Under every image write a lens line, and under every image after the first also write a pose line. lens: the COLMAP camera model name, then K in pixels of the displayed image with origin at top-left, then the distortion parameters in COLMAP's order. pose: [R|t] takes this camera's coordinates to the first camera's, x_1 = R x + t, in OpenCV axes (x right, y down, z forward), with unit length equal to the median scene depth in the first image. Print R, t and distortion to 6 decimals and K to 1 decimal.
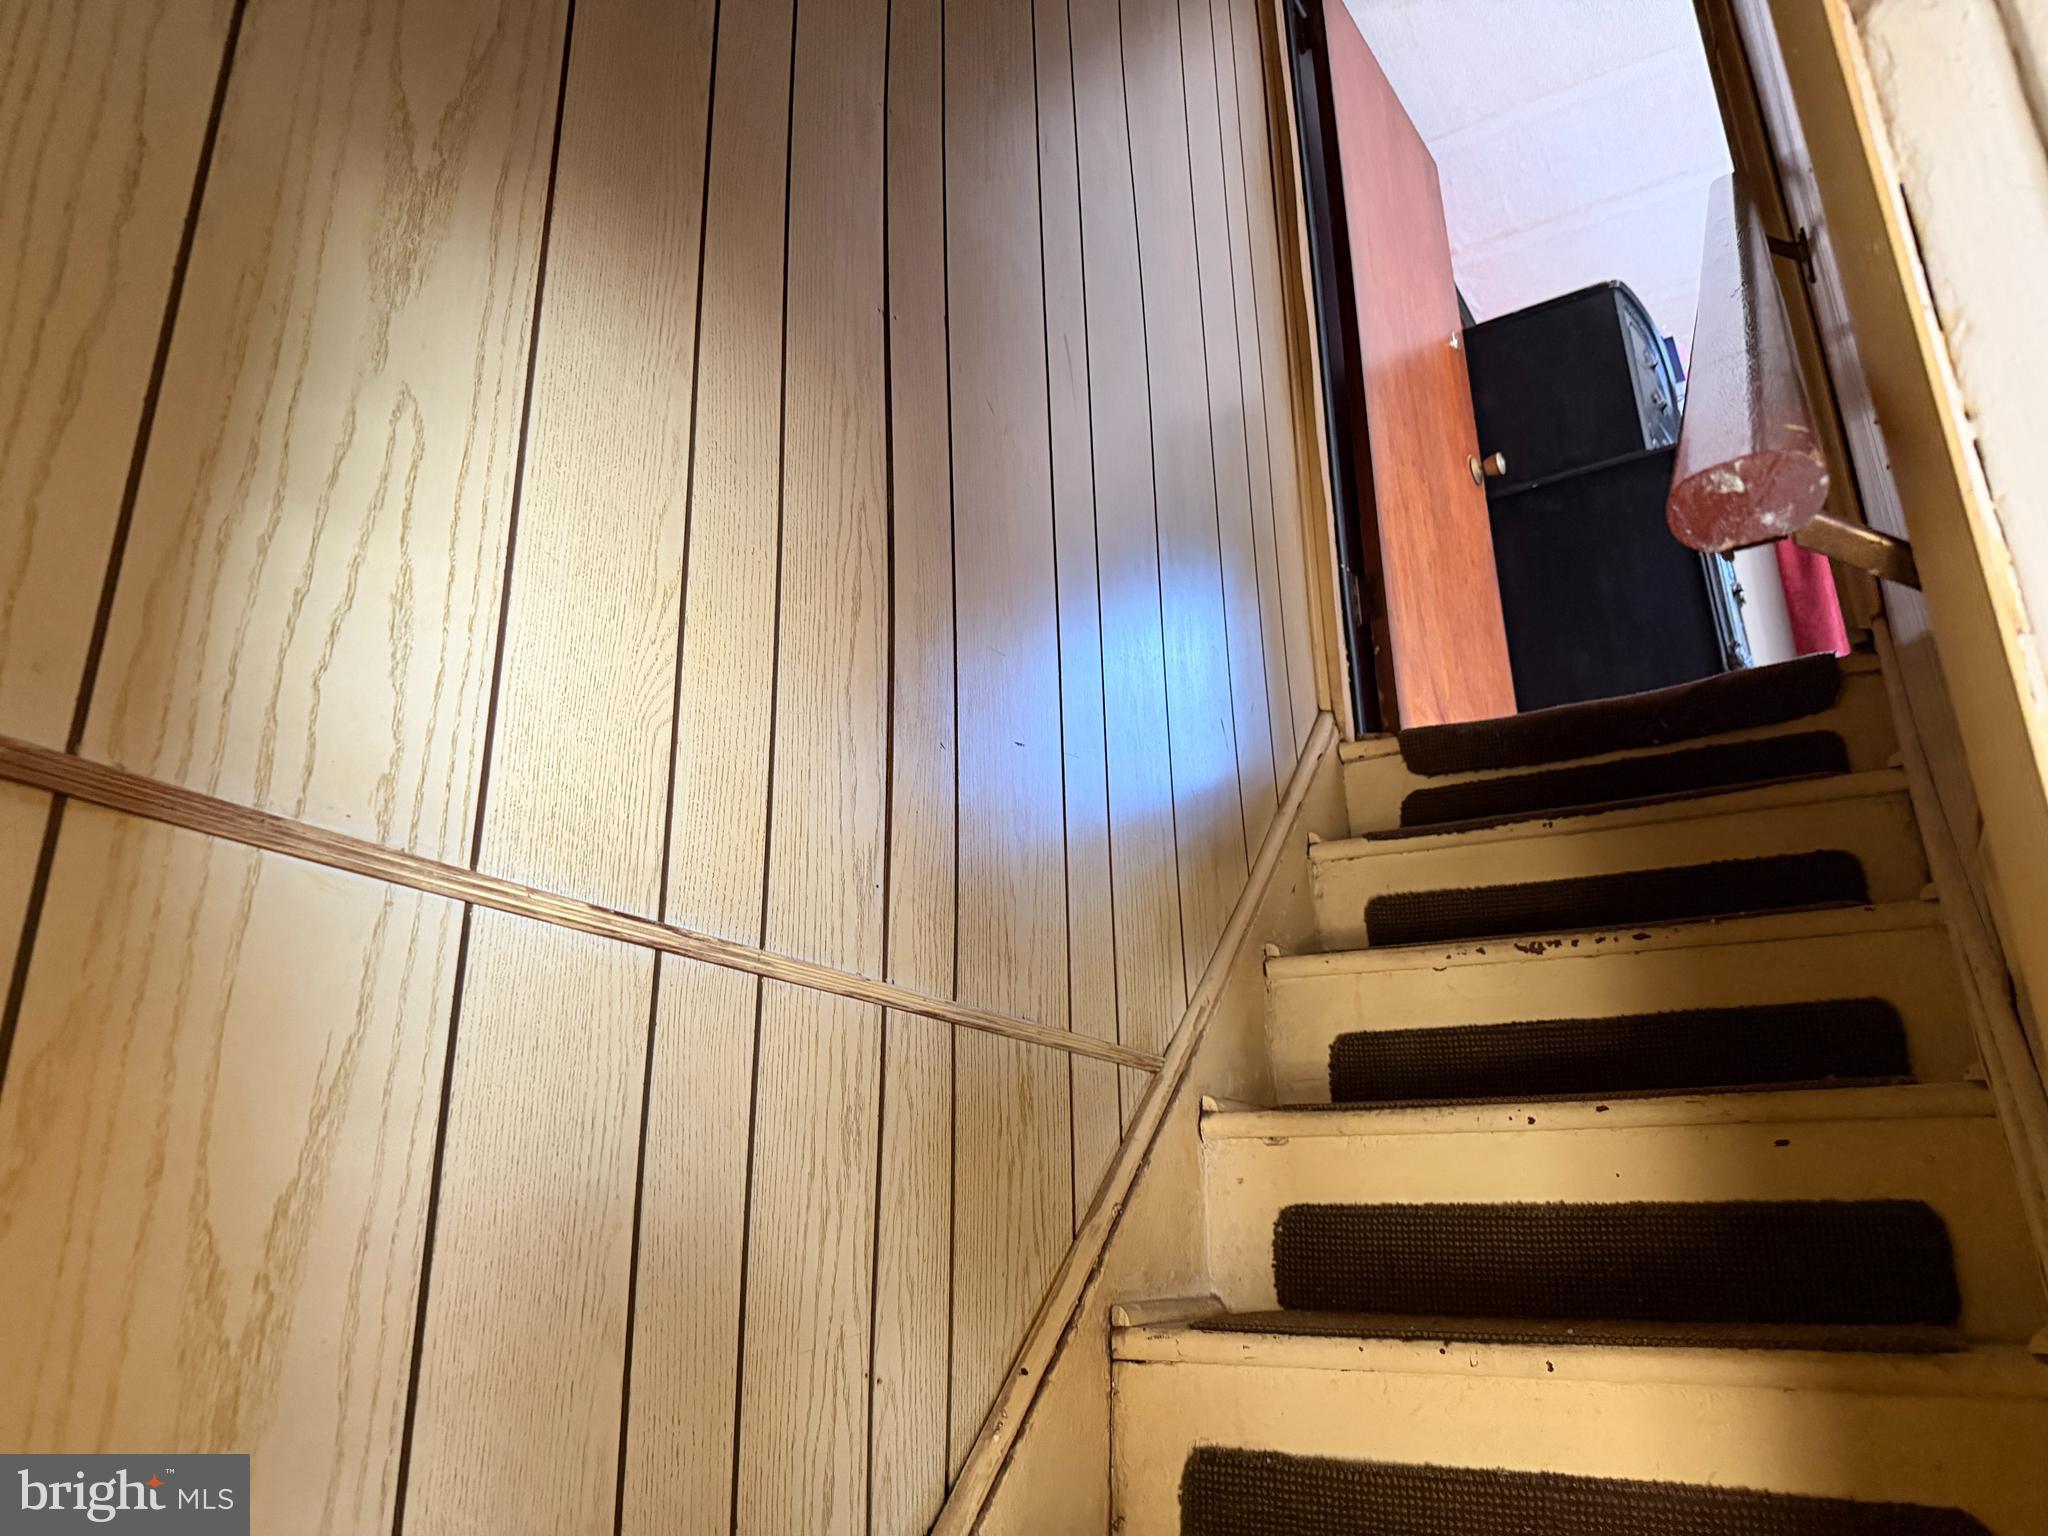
lens RADIAL K [[1442.3, 0, 1024.0], [0, 1442.3, 768.0], [0, 0, 1]] dist [0.068329, -0.099785]
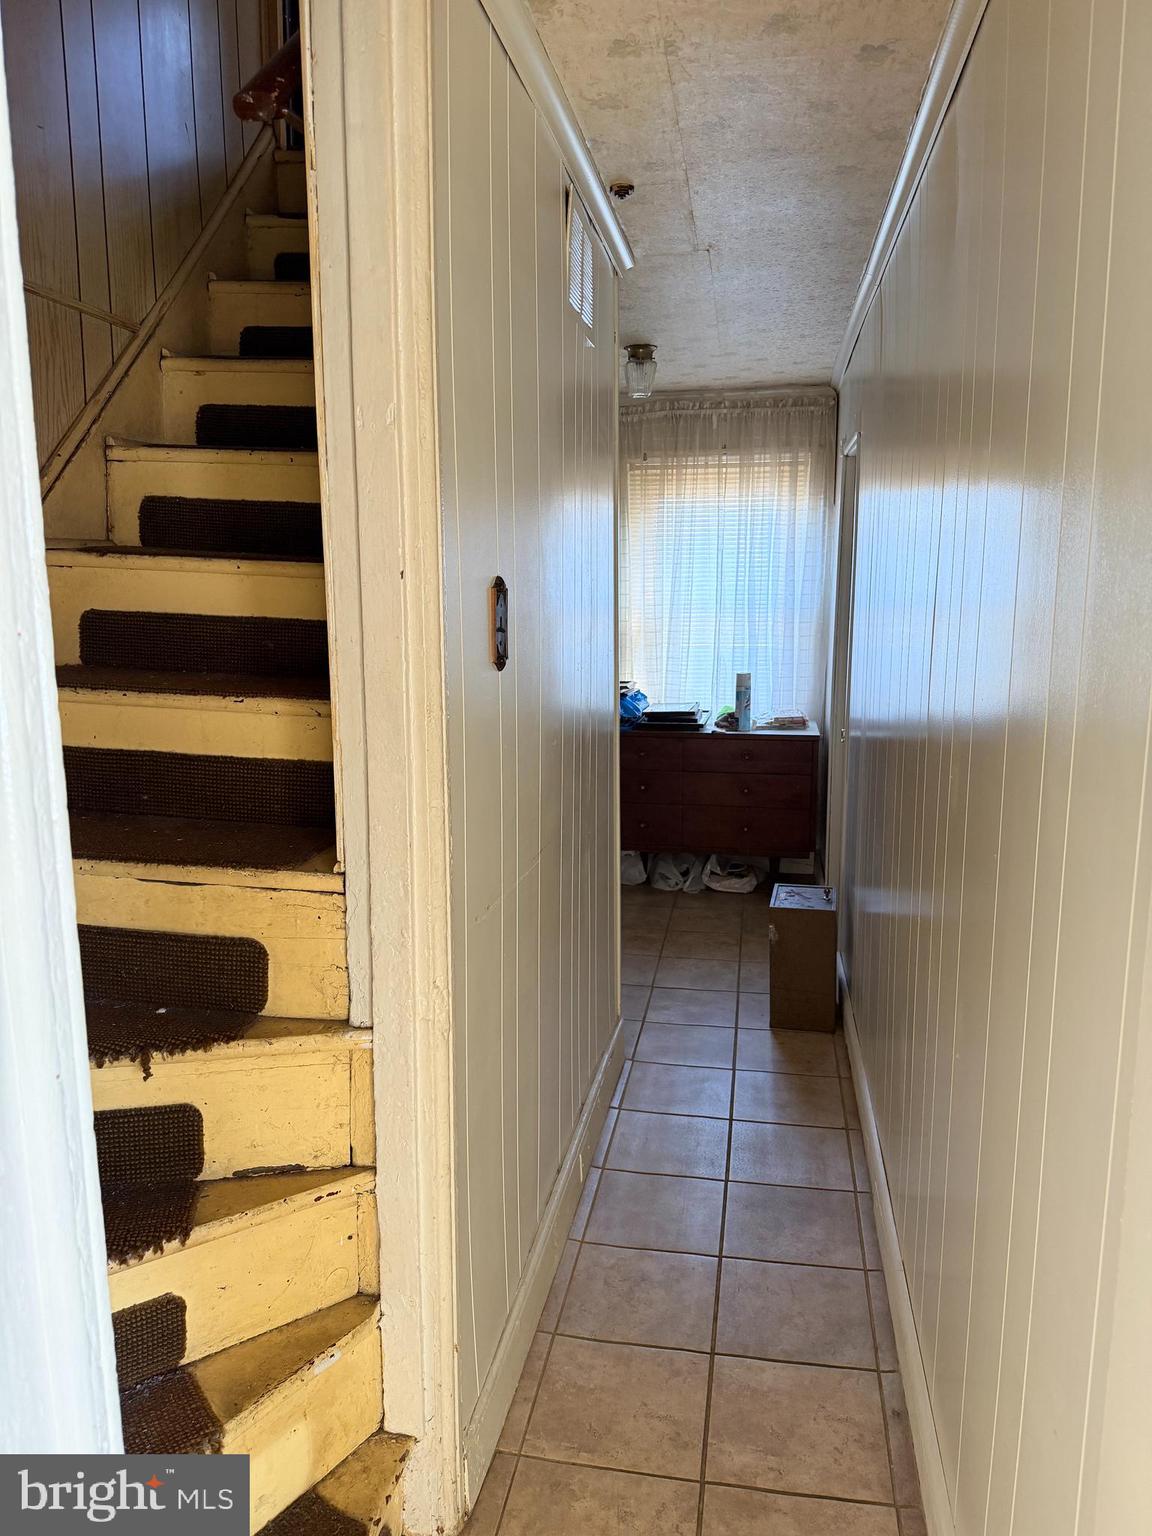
lens RADIAL K [[1081.7, 0, 576.0], [0, 1081.7, 768.0], [0, 0, 1]] dist [0.068329, -0.099785]
pose [[0.927226, -0.042372, 0.372097, 0.078662], [-0.145785, 0.874369, 0.462846, -0.047188], [-0.344962, -0.483409, 0.804560, -0.735918]]
